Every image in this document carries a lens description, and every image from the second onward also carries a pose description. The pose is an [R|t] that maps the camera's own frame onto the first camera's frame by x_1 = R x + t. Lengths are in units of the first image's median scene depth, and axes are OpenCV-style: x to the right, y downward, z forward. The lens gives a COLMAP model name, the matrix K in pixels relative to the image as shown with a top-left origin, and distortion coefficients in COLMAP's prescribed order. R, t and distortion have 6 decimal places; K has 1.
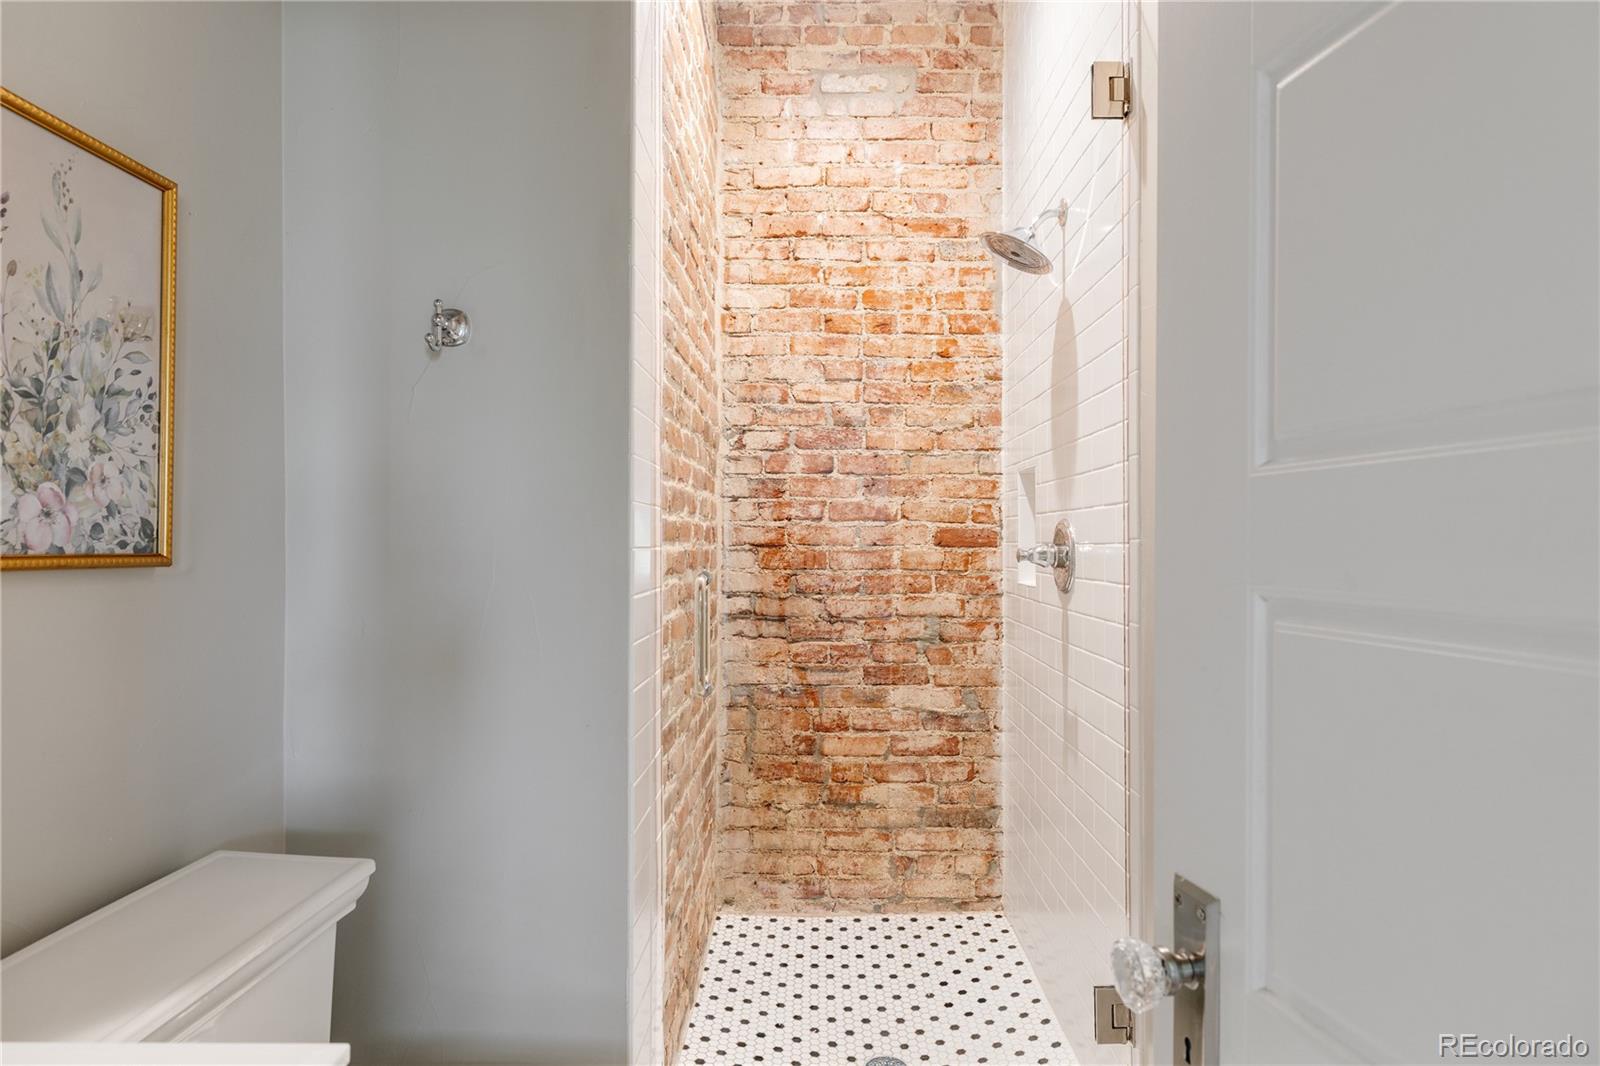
lens RADIAL K [[920.6, 0, 801.0], [0, 920.6, 538.6], [0, 0, 1]] dist [0.005864, 0.000185]
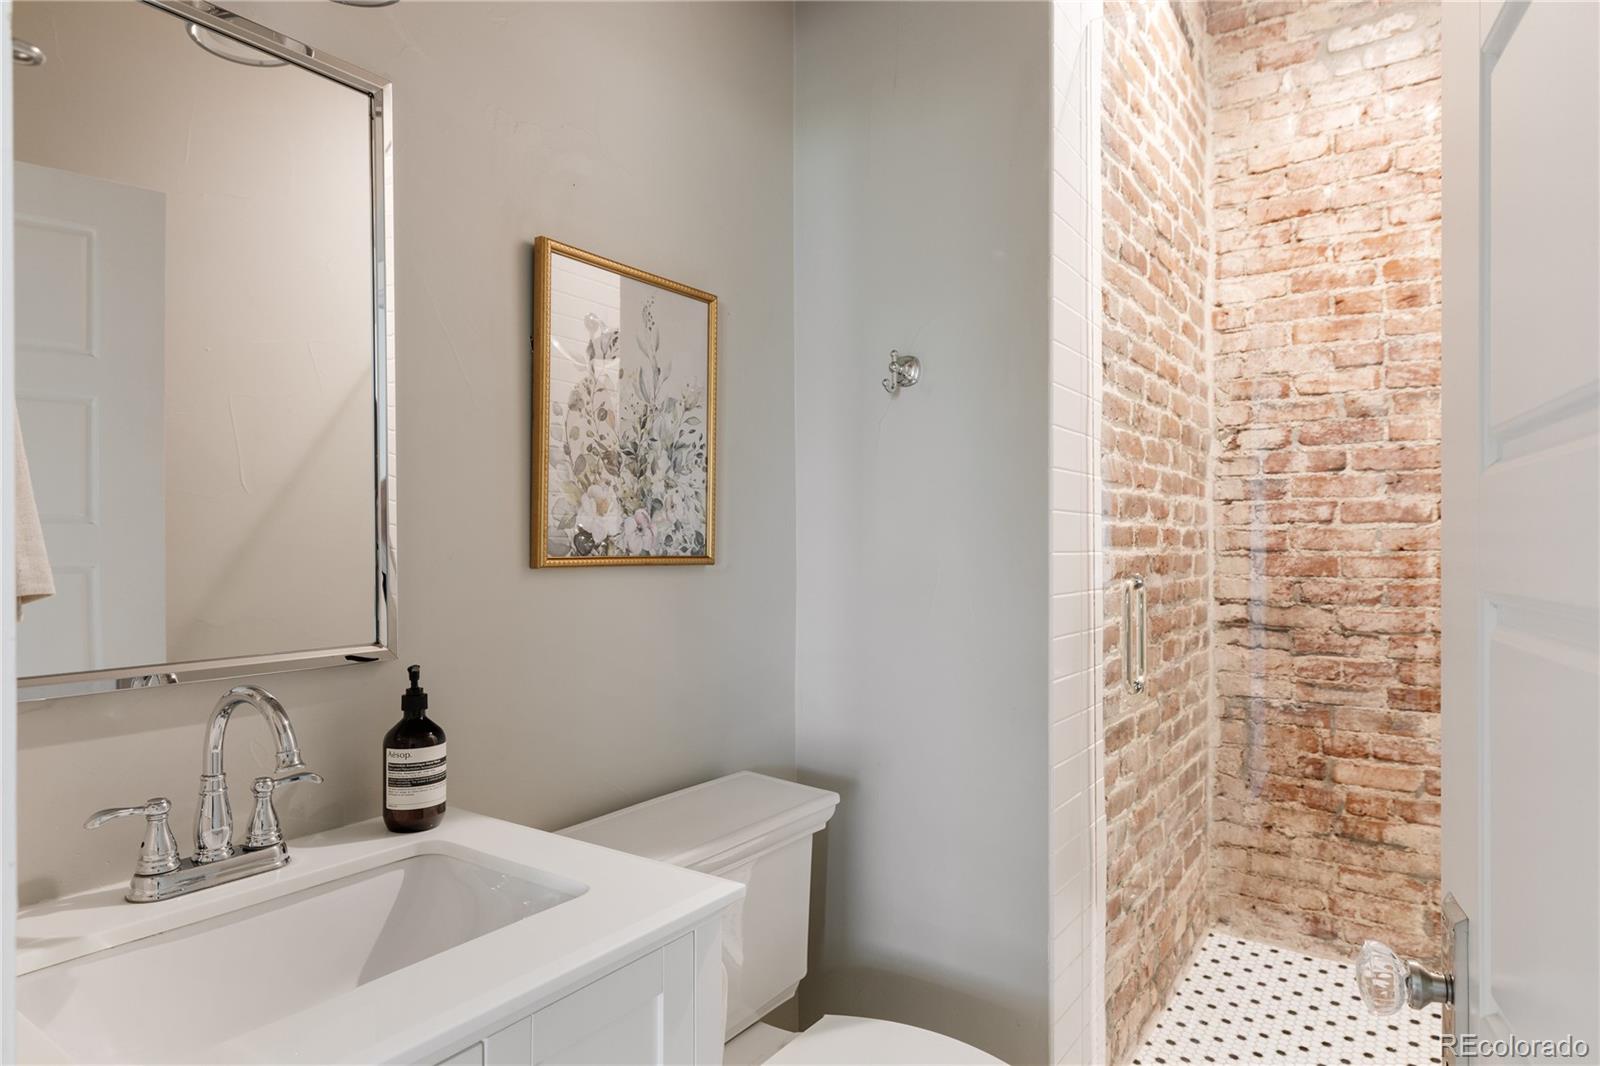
lens RADIAL K [[920.6, 0, 806.4], [0, 920.6, 537.9], [0, 0, 1]] dist [0.005864, 0.000185]
pose [[0.829098, -0.007146, -0.559058, 0.101987], [0.003613, 0.999966, -0.007423, -0.000078], [0.559092, 0.004135, 0.829095, -0.043888]]
